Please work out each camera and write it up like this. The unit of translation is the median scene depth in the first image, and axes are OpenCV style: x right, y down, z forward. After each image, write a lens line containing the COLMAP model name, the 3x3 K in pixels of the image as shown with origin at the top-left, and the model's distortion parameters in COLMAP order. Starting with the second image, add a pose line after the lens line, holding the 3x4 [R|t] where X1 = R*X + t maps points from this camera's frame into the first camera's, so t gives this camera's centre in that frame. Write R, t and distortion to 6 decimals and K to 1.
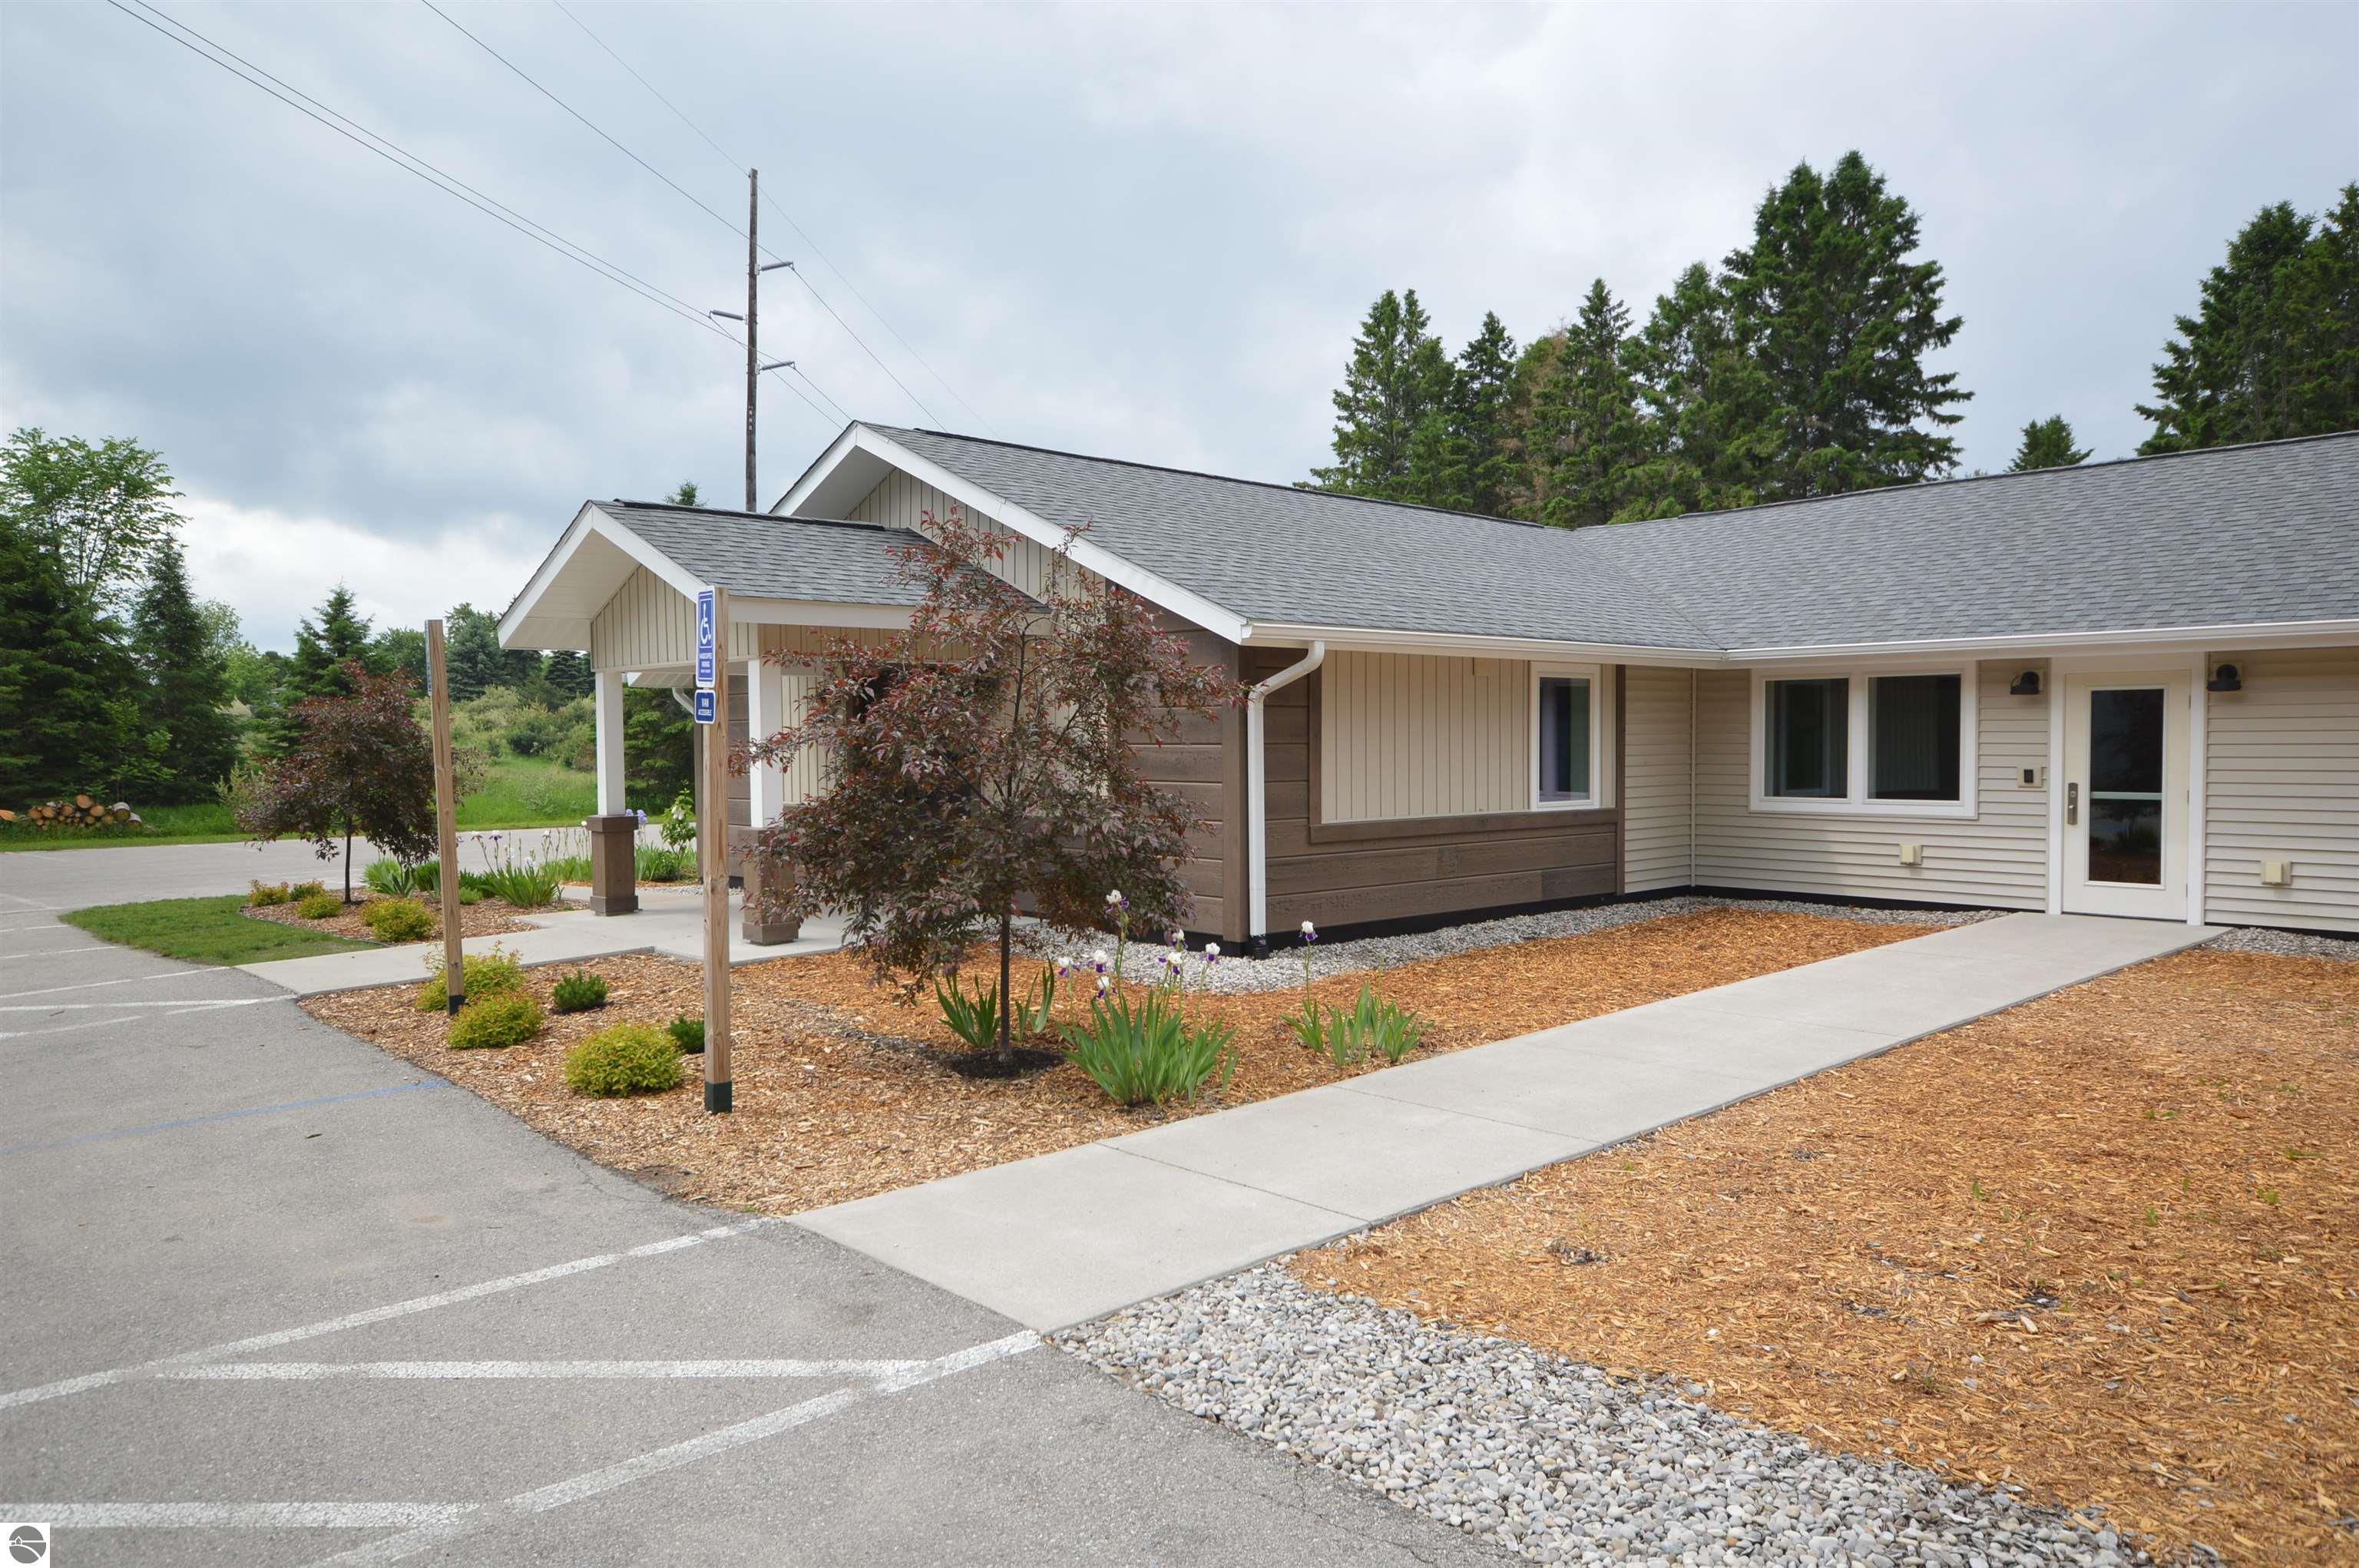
lens RADIAL K [[1623.5, 0, 1182.8], [0, 1623.5, 774.7], [0, 0, 1]] dist [0.021065, -0.002453]
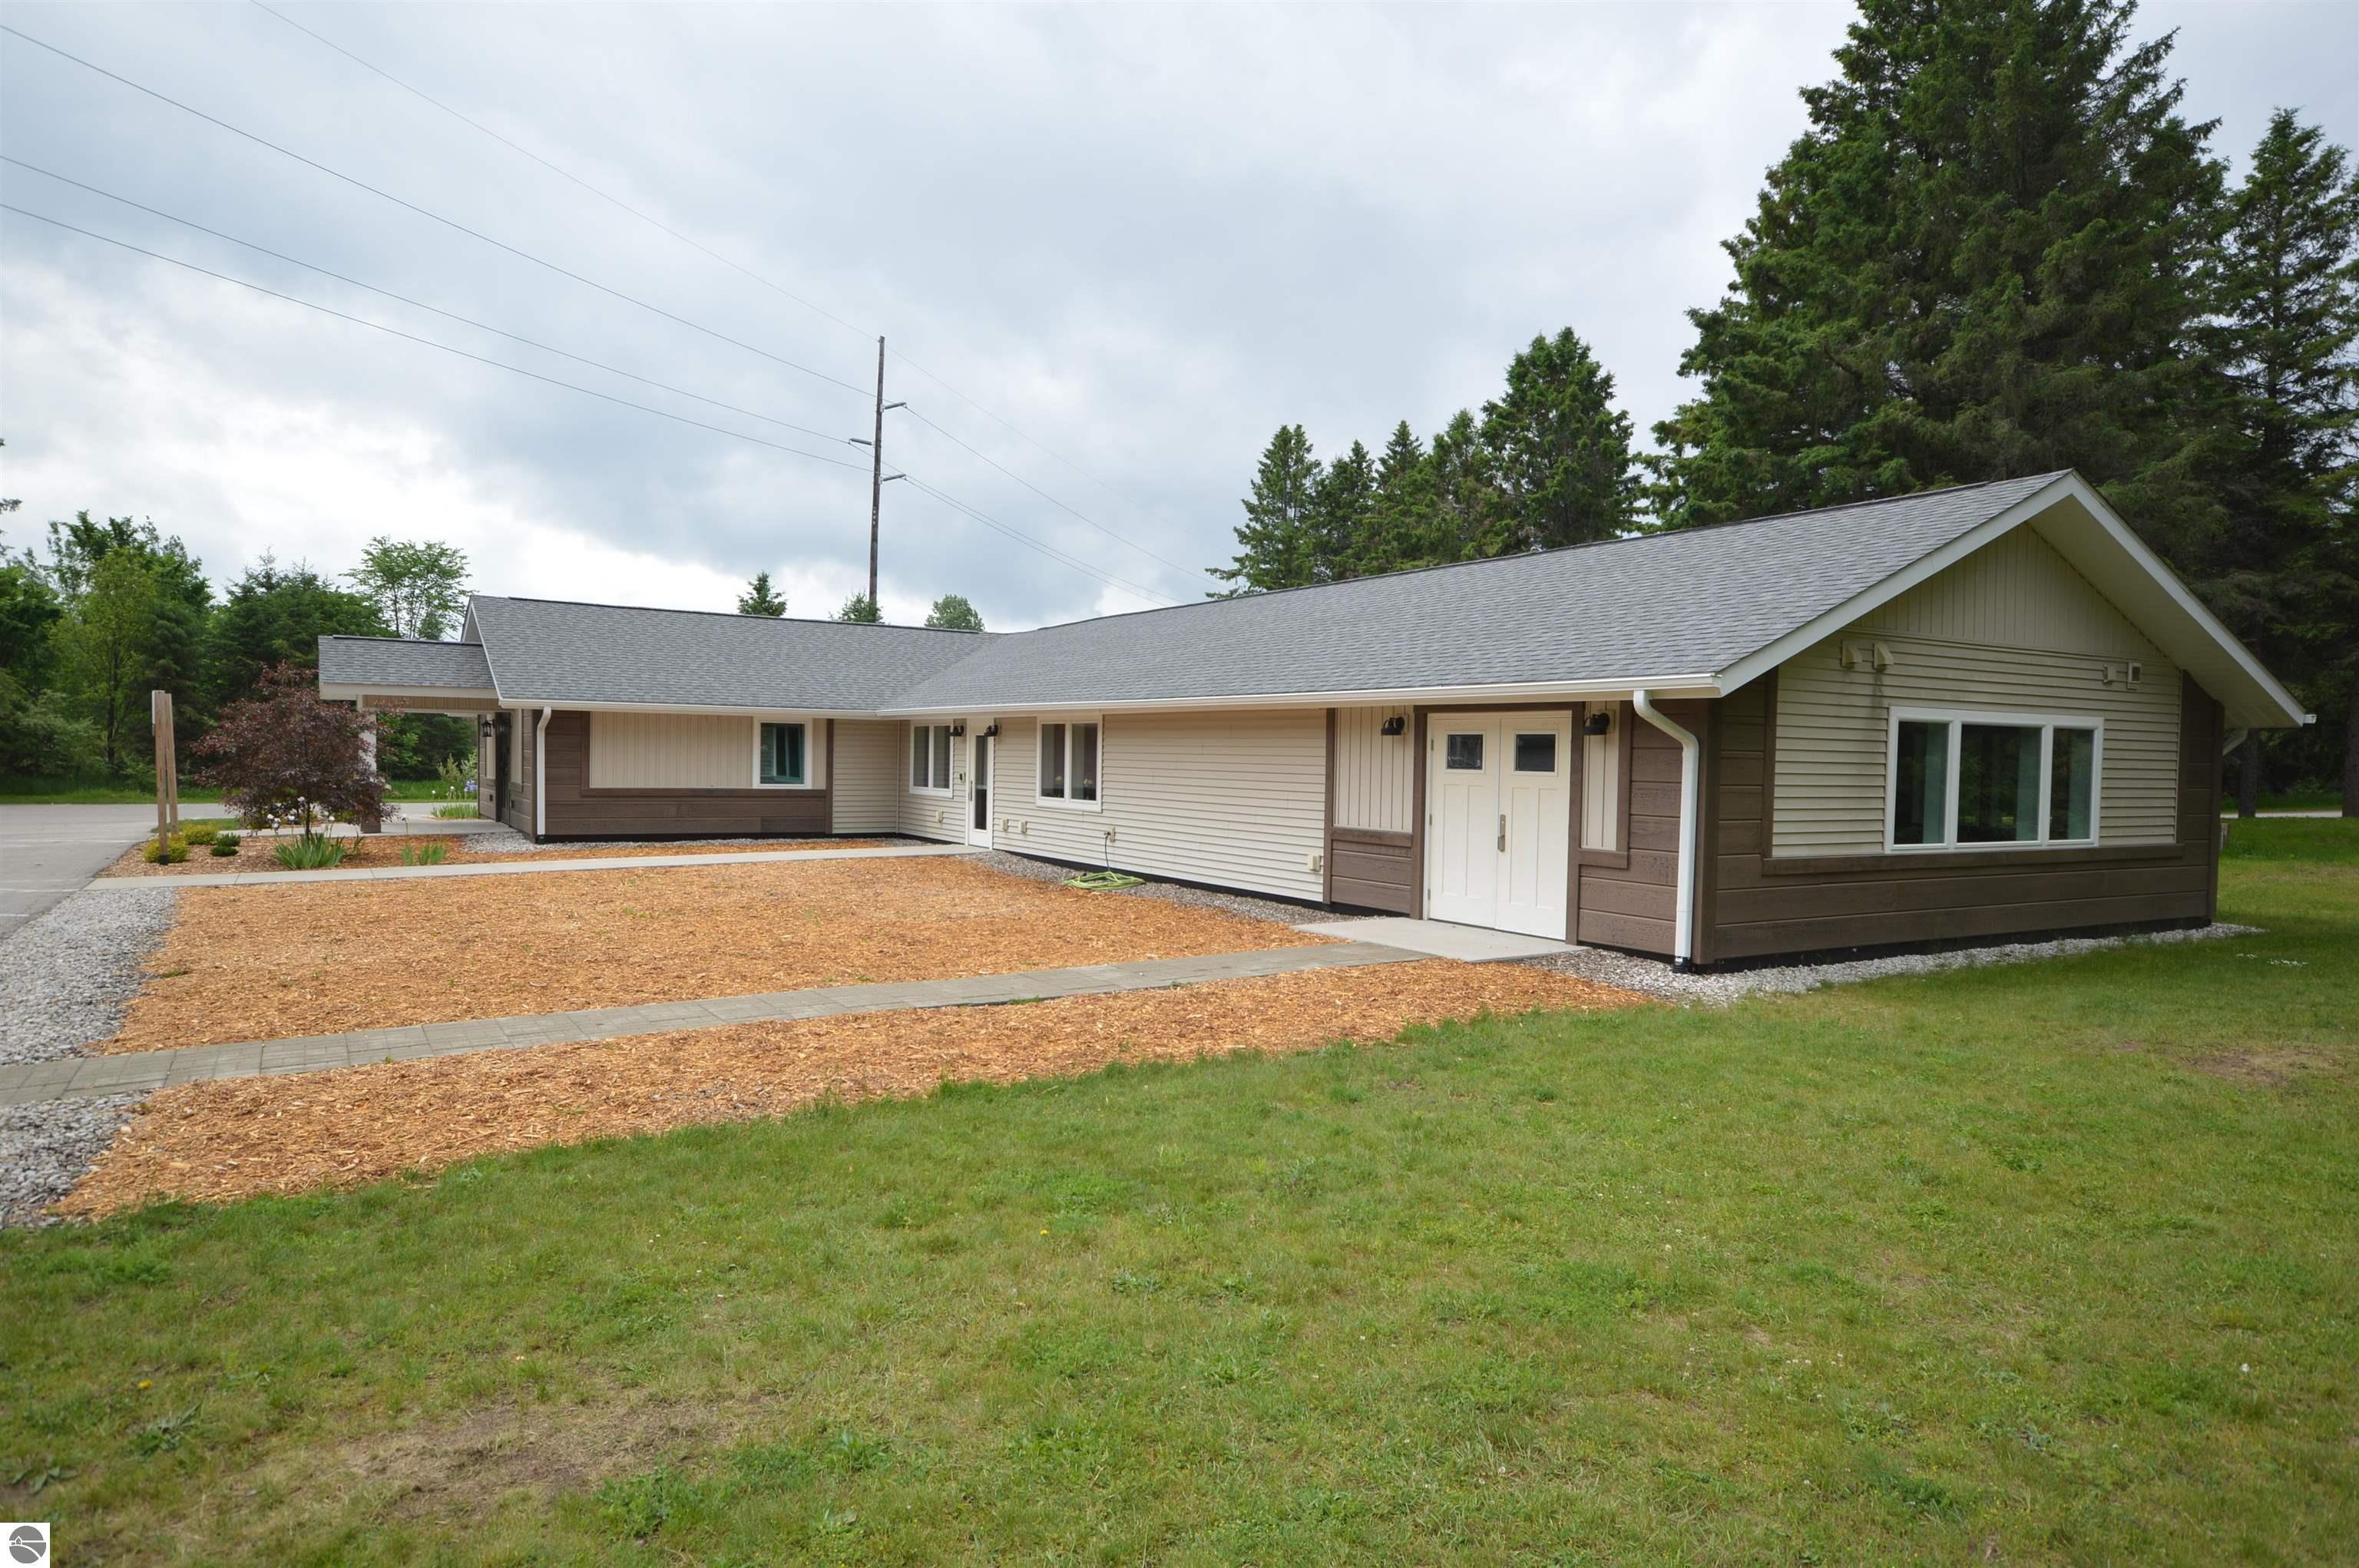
lens RADIAL K [[1413.7, 0, 1174.1], [0, 1413.7, 789.4], [0, 0, 1]] dist [0.013092, 0.012359]
pose [[0.981972, 0.029444, -0.186719, 0.306833], [-0.029323, 0.999564, 0.003412, 0.000824], [0.186738, 0.002125, 0.982407, -0.185748]]
